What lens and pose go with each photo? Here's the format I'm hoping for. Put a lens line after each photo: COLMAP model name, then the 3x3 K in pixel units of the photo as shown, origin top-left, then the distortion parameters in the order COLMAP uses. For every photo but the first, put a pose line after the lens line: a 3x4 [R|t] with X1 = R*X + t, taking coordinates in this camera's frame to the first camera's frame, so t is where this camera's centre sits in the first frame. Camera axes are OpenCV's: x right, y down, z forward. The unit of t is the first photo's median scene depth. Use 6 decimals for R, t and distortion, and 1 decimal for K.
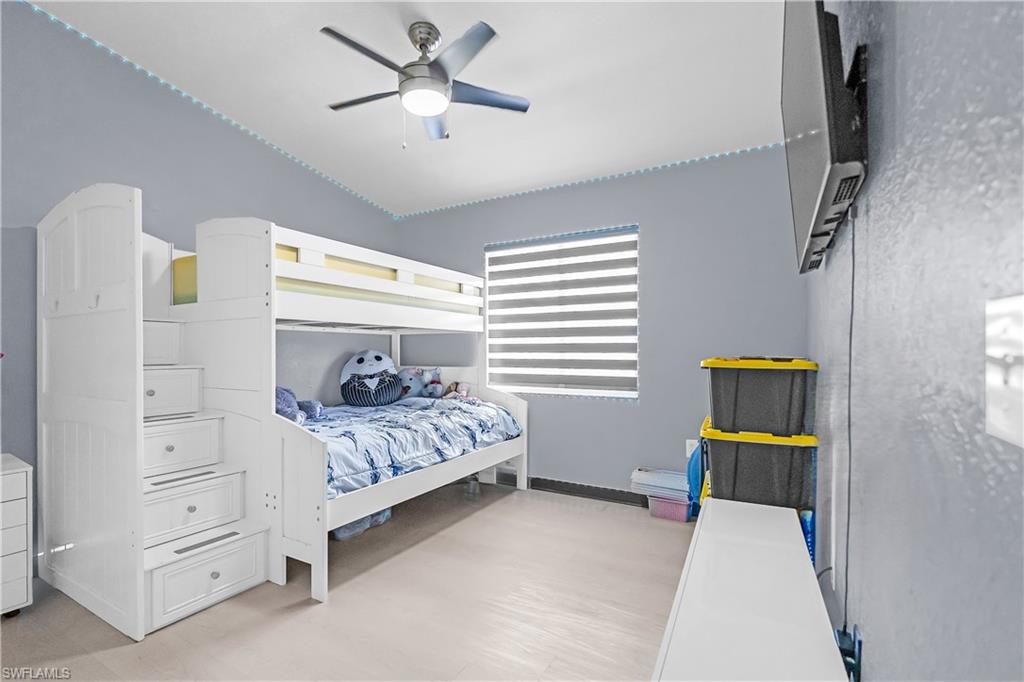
lens RADIAL K [[456.5, 0, 514.2], [0, 456.5, 347.0], [0, 0, 1]] dist [-0.000401, 0.000052]
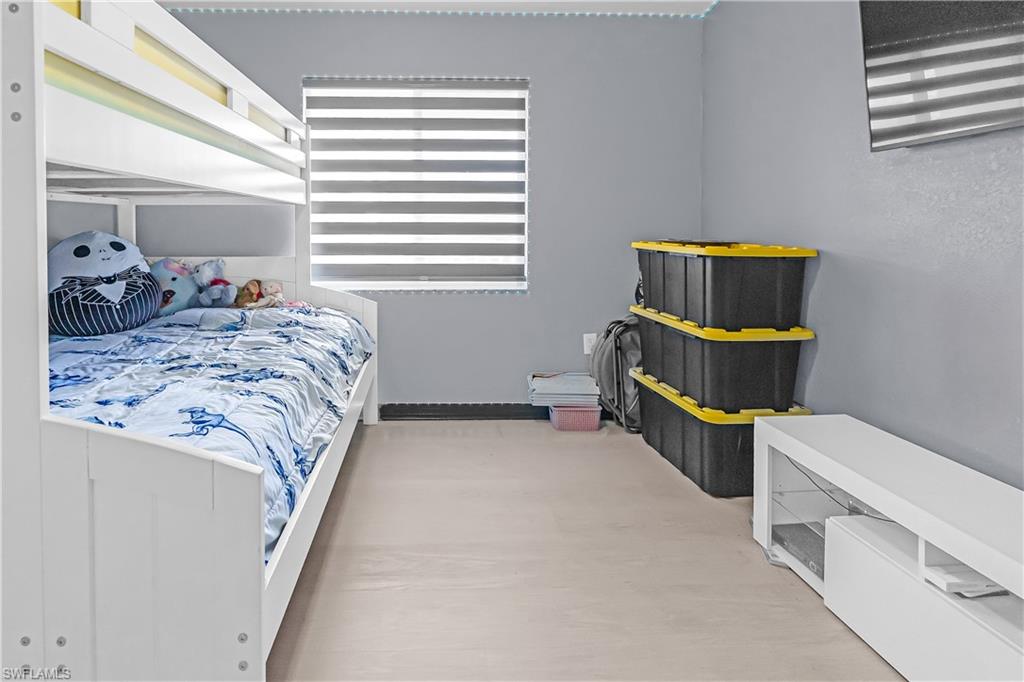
lens RADIAL K [[493.9, 0, 508.5], [0, 493.9, 236.7], [0, 0, 1]] dist [0.001711, 0.000342]
pose [[0.858396, -0.006711, 0.512944, -0.205878], [-0.007227, 0.999657, 0.025172, -0.006446], [-0.512937, -0.025315, 0.858053, 0.235312]]
